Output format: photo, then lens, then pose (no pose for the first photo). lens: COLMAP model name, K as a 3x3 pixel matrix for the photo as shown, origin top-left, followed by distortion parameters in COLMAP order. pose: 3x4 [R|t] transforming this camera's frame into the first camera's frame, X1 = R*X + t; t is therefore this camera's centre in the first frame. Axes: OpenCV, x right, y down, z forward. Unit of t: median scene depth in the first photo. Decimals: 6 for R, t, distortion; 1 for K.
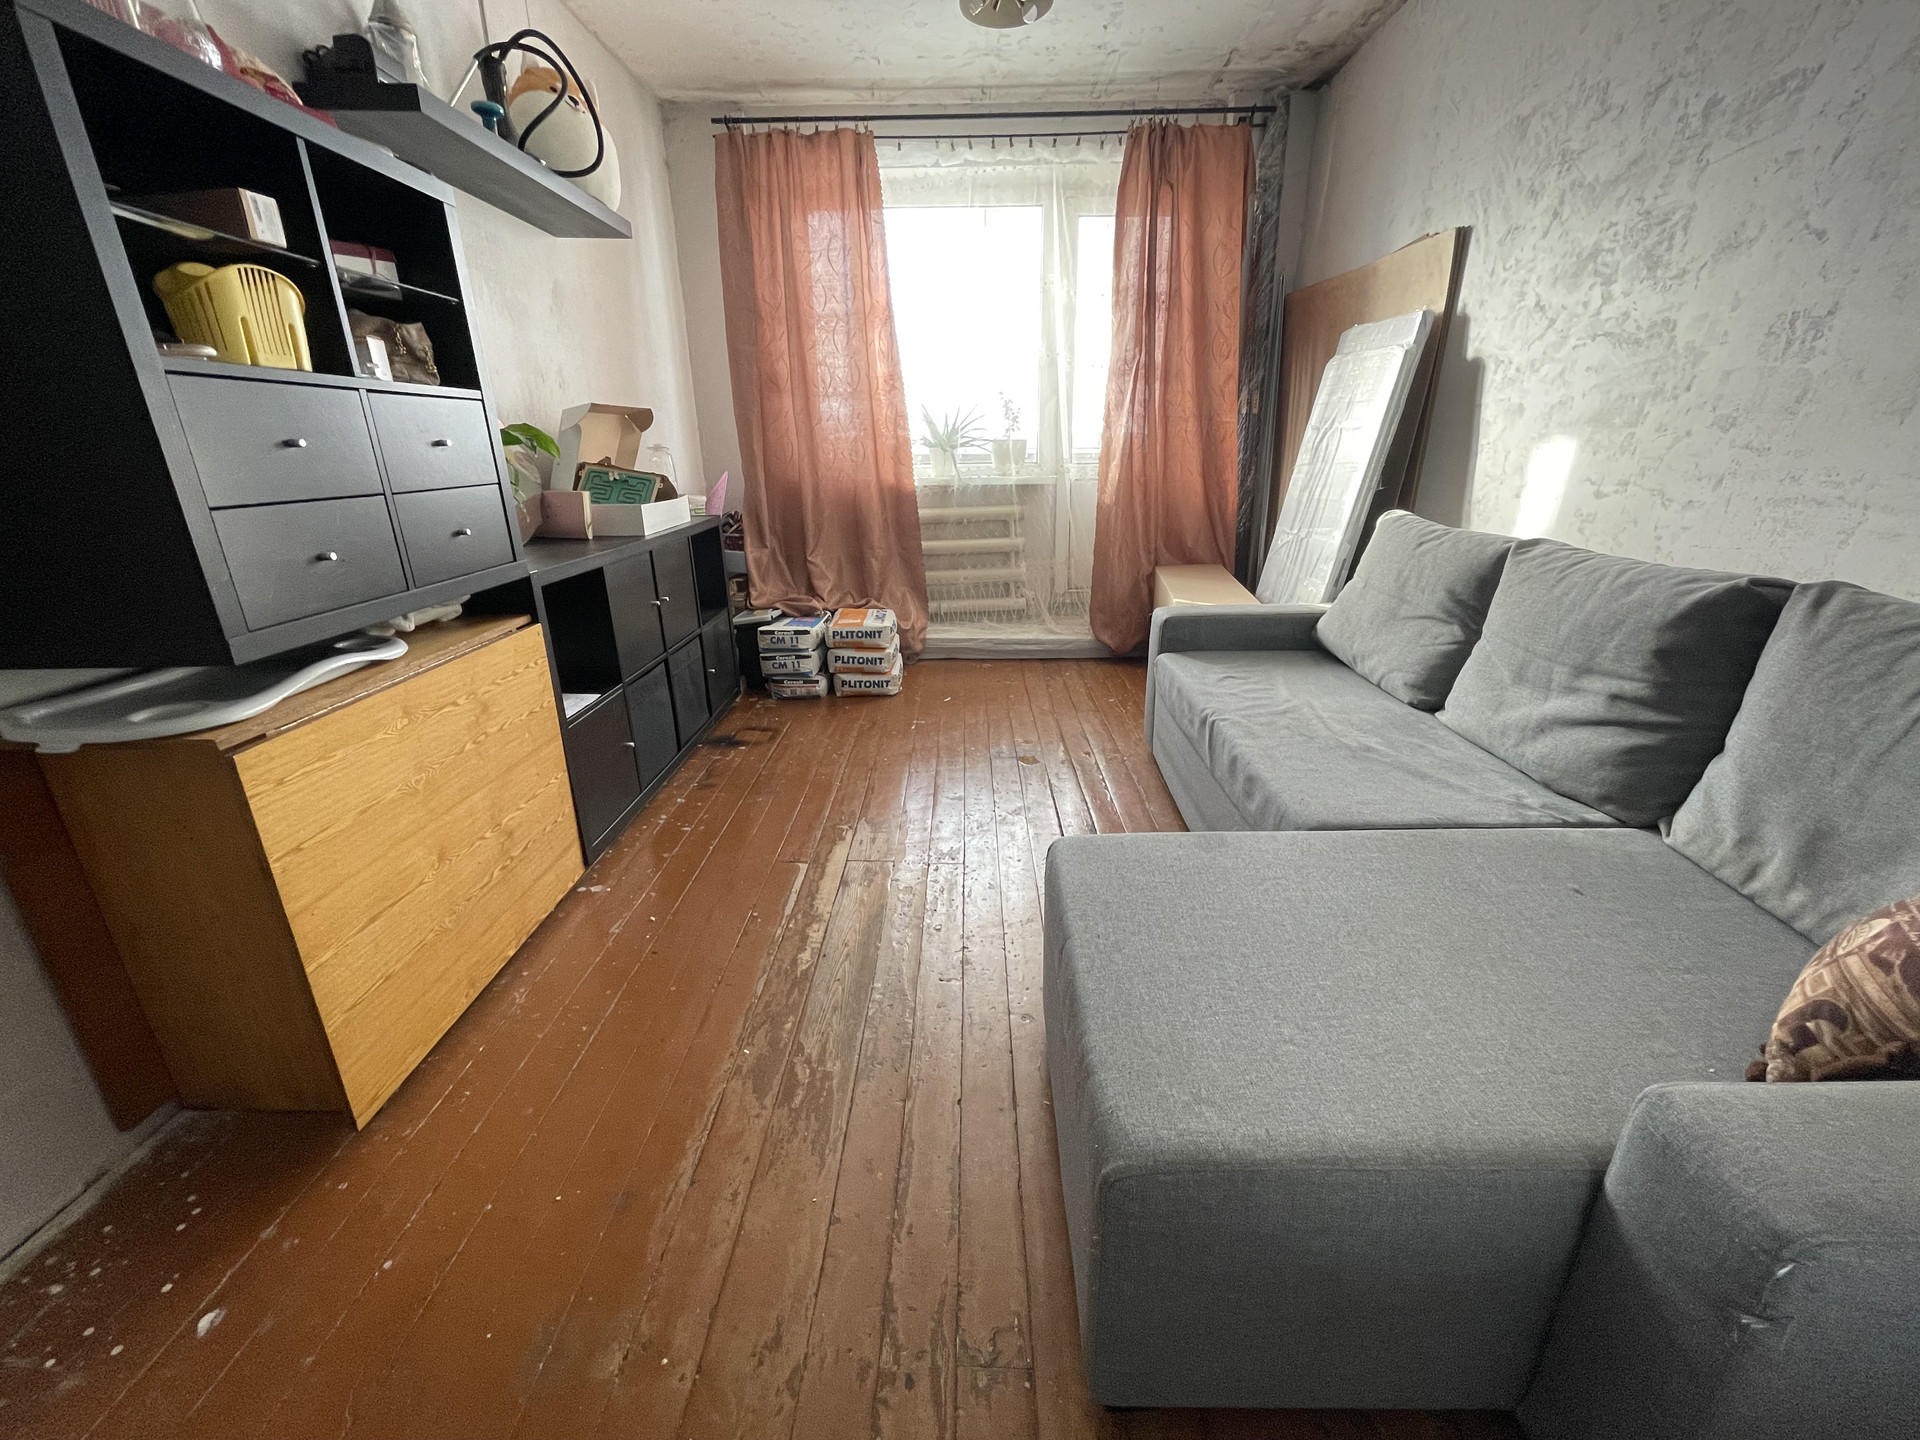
lens RADIAL K [[778.4, 0, 960.0], [0, 778.4, 720.0], [0, 0, 1]] dist [-0.001007, -0.000455]
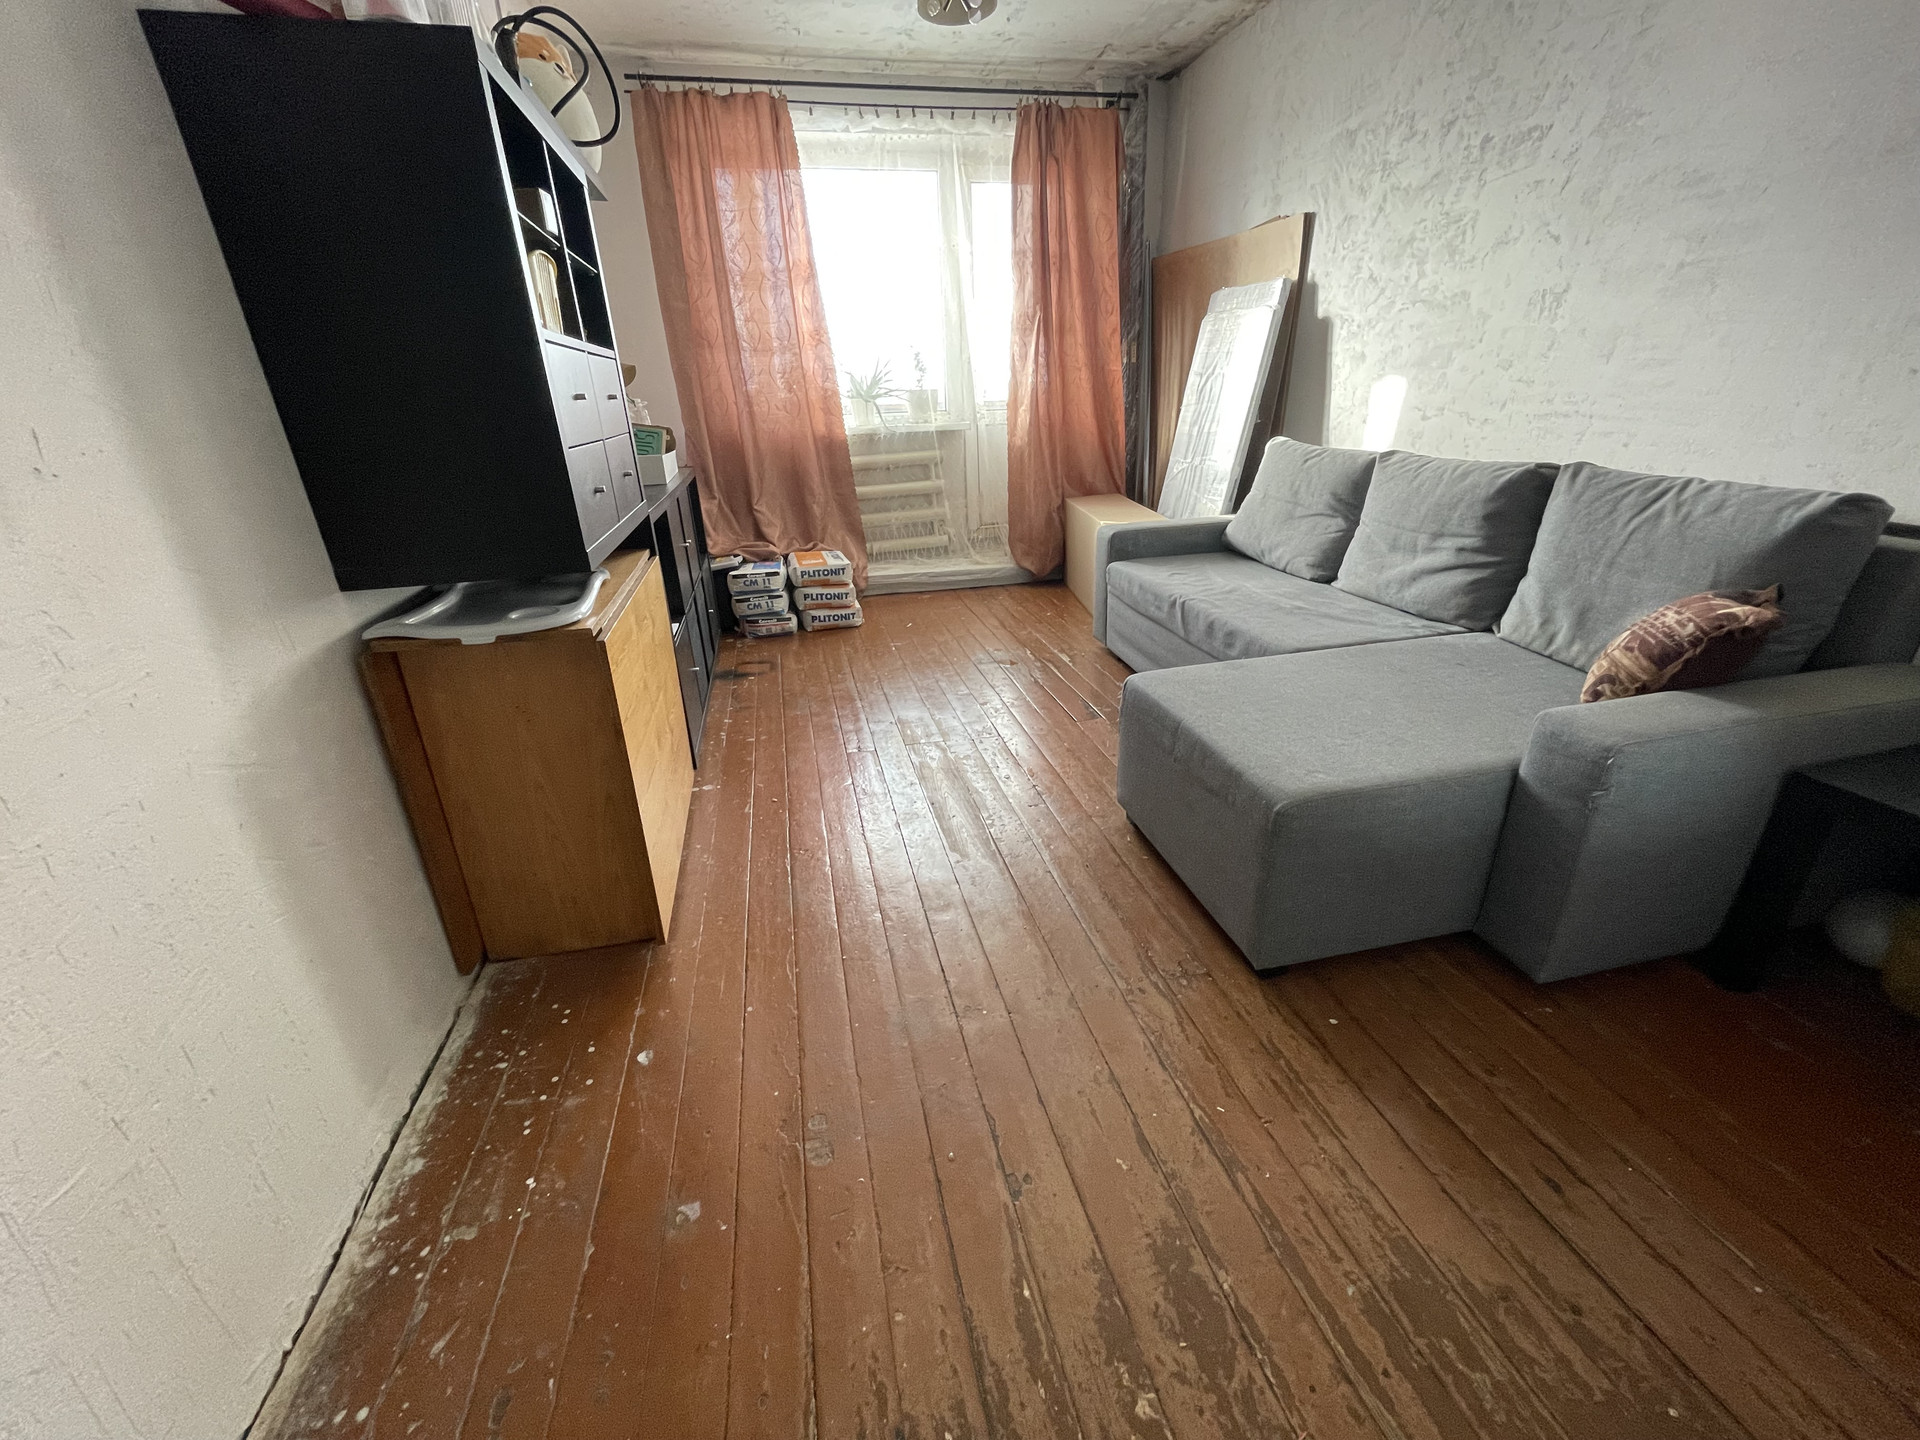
lens RADIAL K [[780.2, 0, 960.0], [0, 780.2, 720.0], [0, 0, 1]] dist [-0.000708, -0.000007]
pose [[0.972904, -0.107352, 0.204776, -0.234895], [0.096597, 0.993401, 0.061841, 0.057813], [-0.210063, -0.040384, 0.976853, -0.152909]]
